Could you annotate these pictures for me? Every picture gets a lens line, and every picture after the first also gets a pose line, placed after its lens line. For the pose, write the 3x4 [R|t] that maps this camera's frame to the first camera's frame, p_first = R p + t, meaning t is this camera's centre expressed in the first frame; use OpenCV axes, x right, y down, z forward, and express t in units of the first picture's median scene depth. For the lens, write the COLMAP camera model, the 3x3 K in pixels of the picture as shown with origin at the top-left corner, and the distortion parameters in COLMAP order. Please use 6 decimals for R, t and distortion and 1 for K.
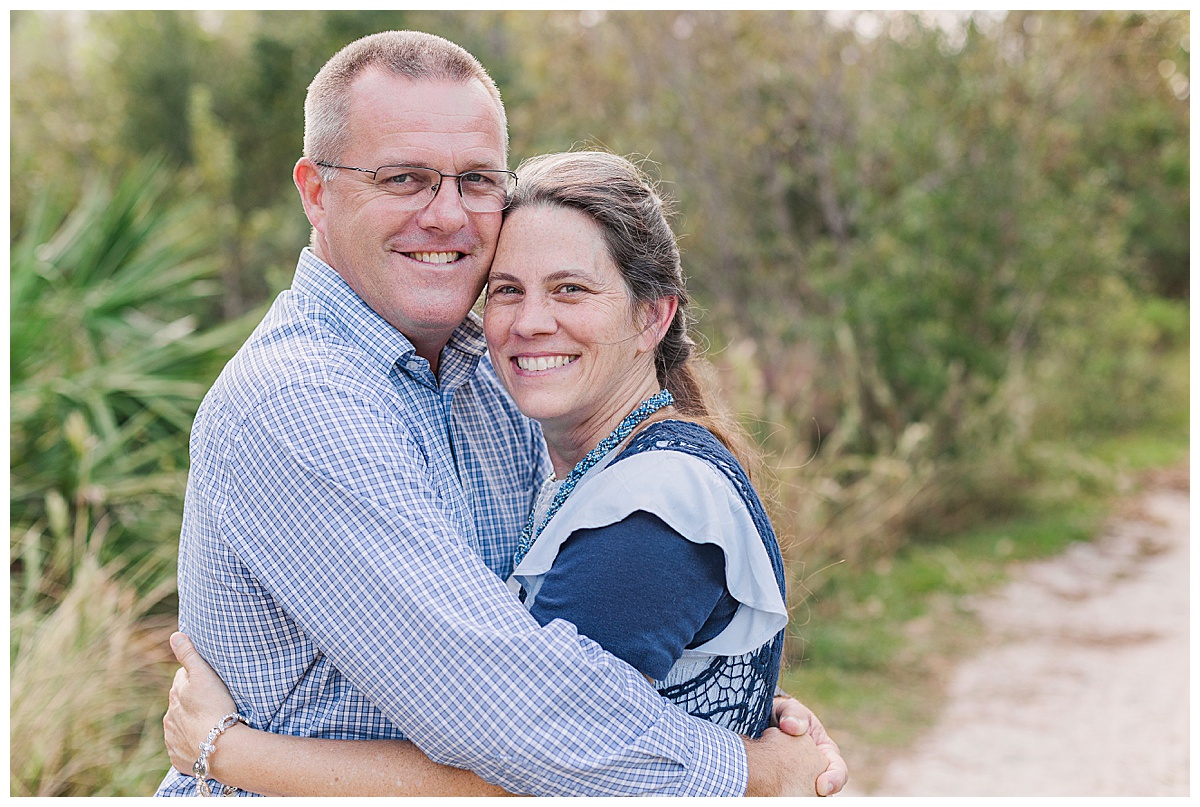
lens RADIAL K [[1801.5, 0, 600.0], [0, 1801.5, 403.5], [0, 0, 1]] dist [-0.043517, -0.095854]
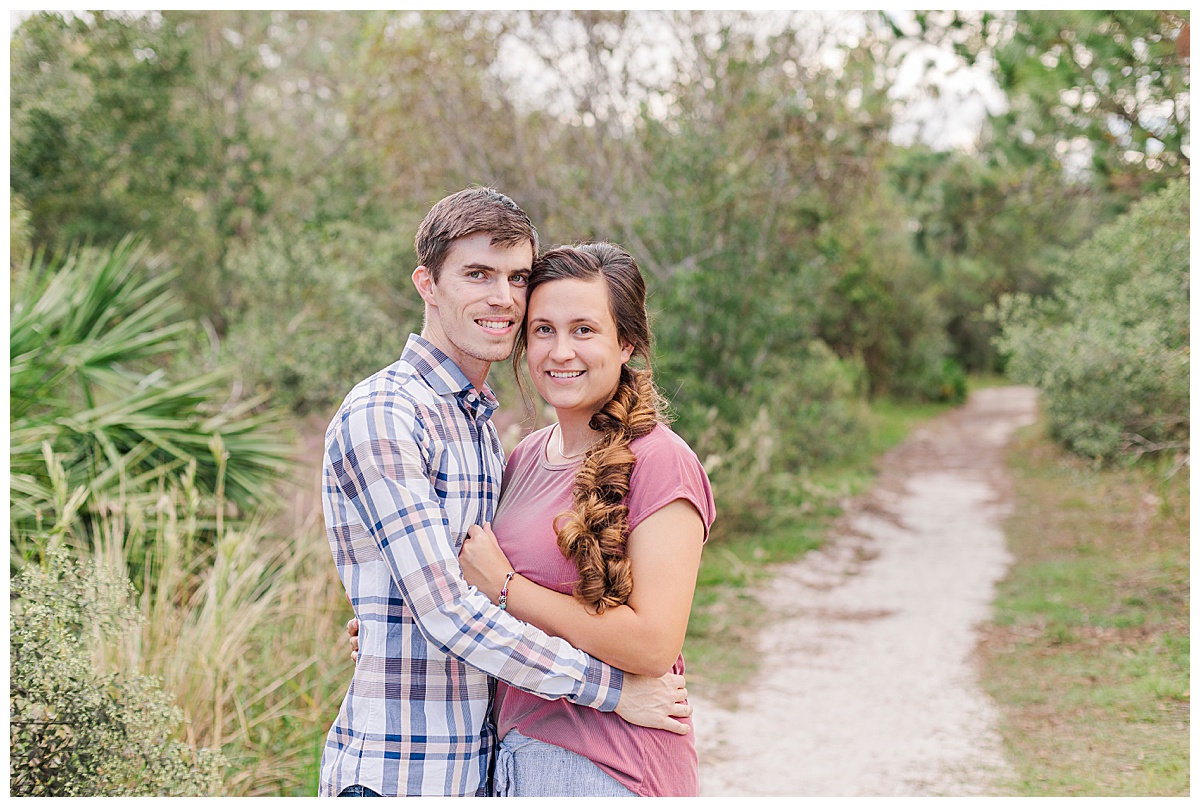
lens RADIAL K [[1719.1, 0, 600.0], [0, 1719.1, 403.5], [0, 0, 1]] dist [0.019636, -0.085312]
pose [[0.981830, 0.003191, 0.189736, -0.108937], [0.002012, 0.999627, -0.027224, 0.006934], [-0.189752, 0.027111, 0.981458, -0.163178]]
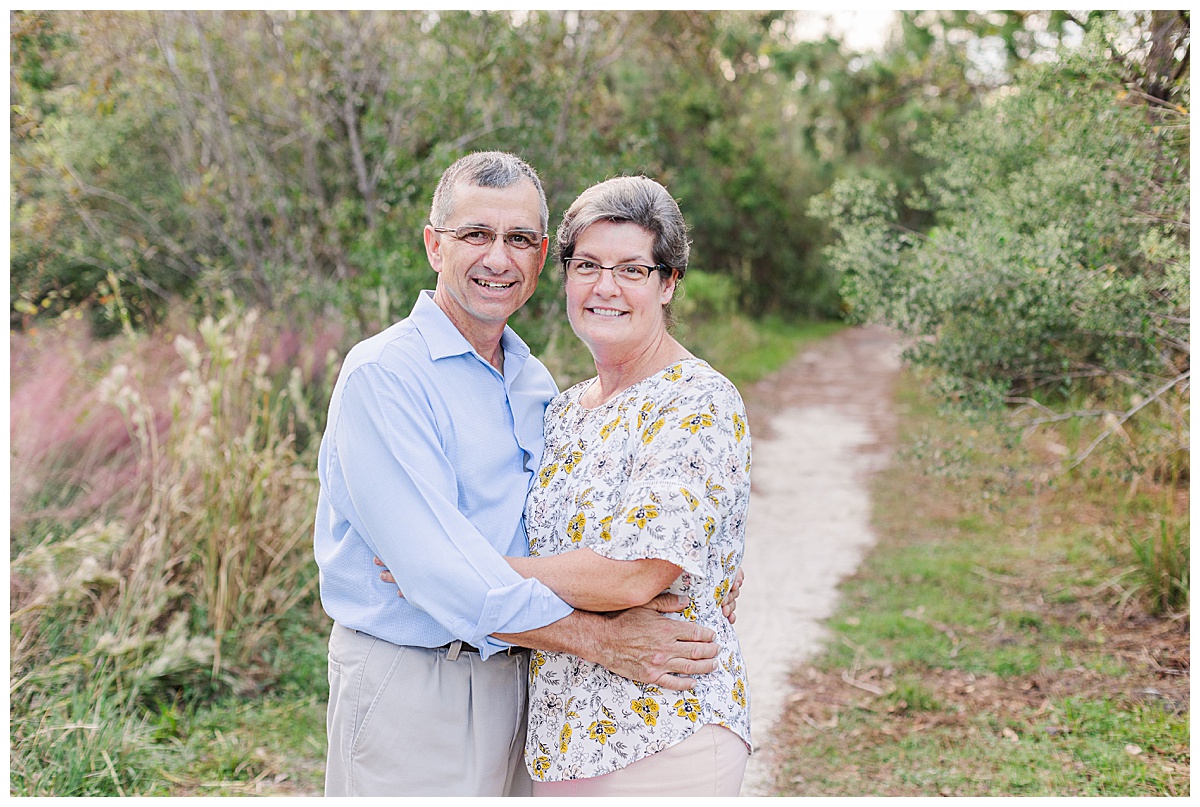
lens RADIAL K [[1719.1, 0, 600.0], [0, 1719.1, 403.5], [0, 0, 1]] dist [0.019636, -0.085312]
pose [[0.971456, 0.006276, 0.237138, 0.044786], [-0.012732, 0.999589, 0.025704, -0.010699], [-0.236879, -0.027989, 0.971136, 0.113951]]
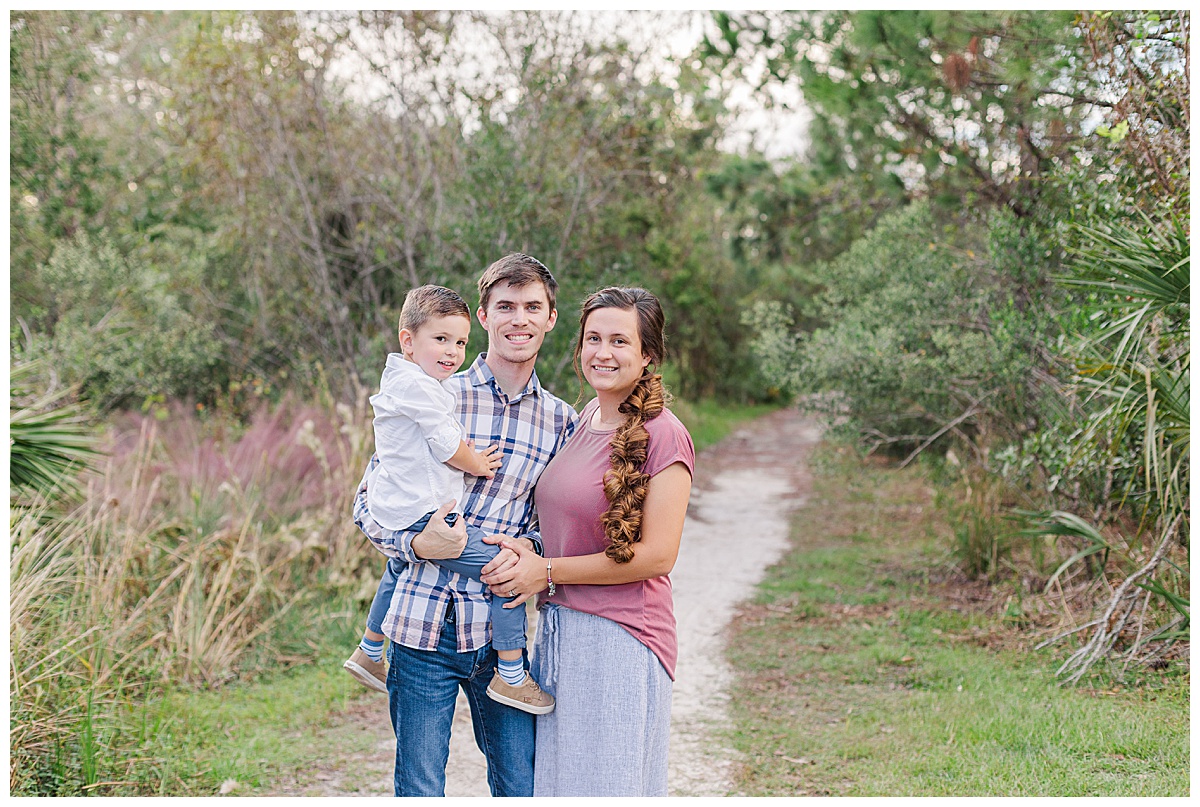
lens RADIAL K [[1709.6, 0, 600.0], [0, 1709.6, 403.5], [0, 0, 1]] dist [0.009203, -0.065447]
pose [[0.961533, 0.006340, 0.274615, -0.088203], [0.001385, 0.999609, -0.027928, 0.011854], [-0.274685, 0.027234, 0.961149, -0.234237]]
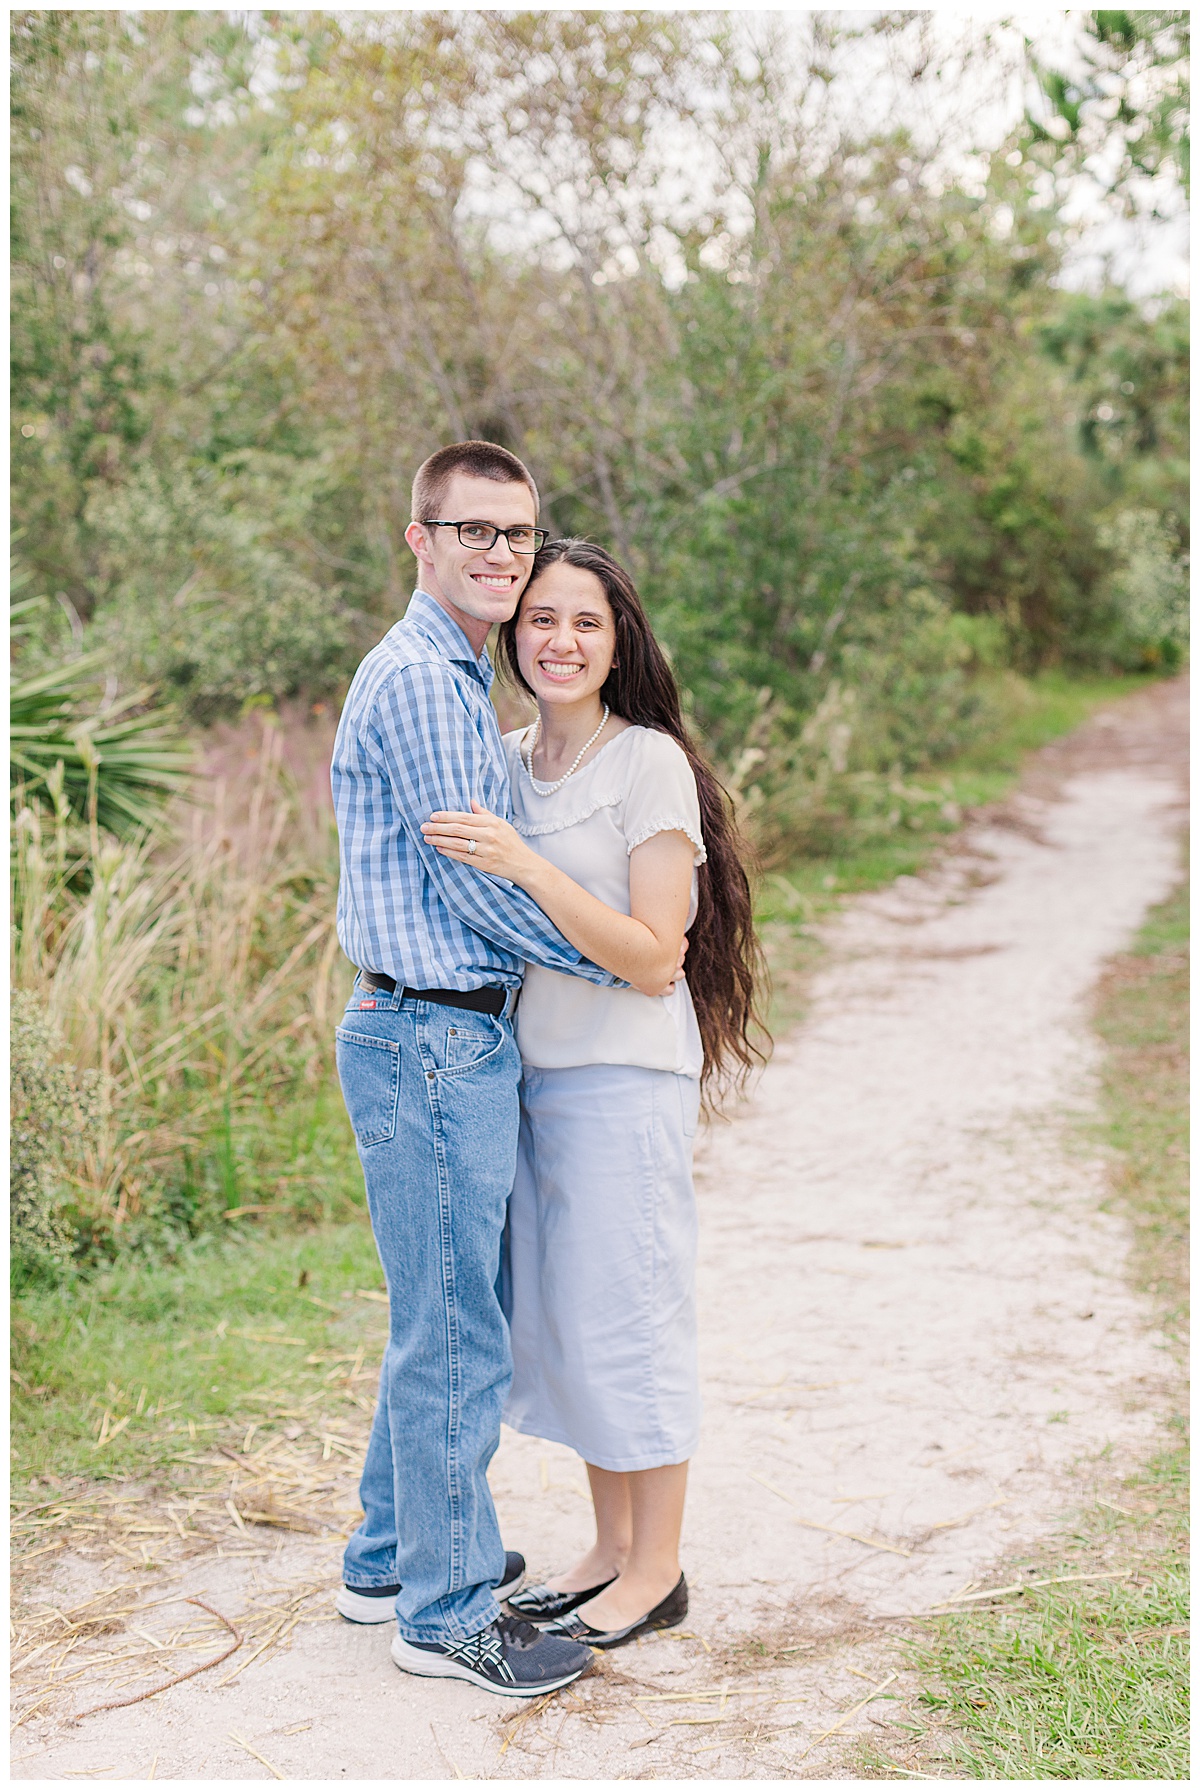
lens RADIAL K [[2564.3, 0, 586.0], [0, 2564.3, 904.2], [0, 0, 1]] dist [0.019636, -0.085312]
pose [[0.985913, -0.052135, 0.158926, -0.104770], [0.044653, 0.997736, 0.050296, 0.018395], [-0.161188, -0.042491, 0.986009, -0.274544]]
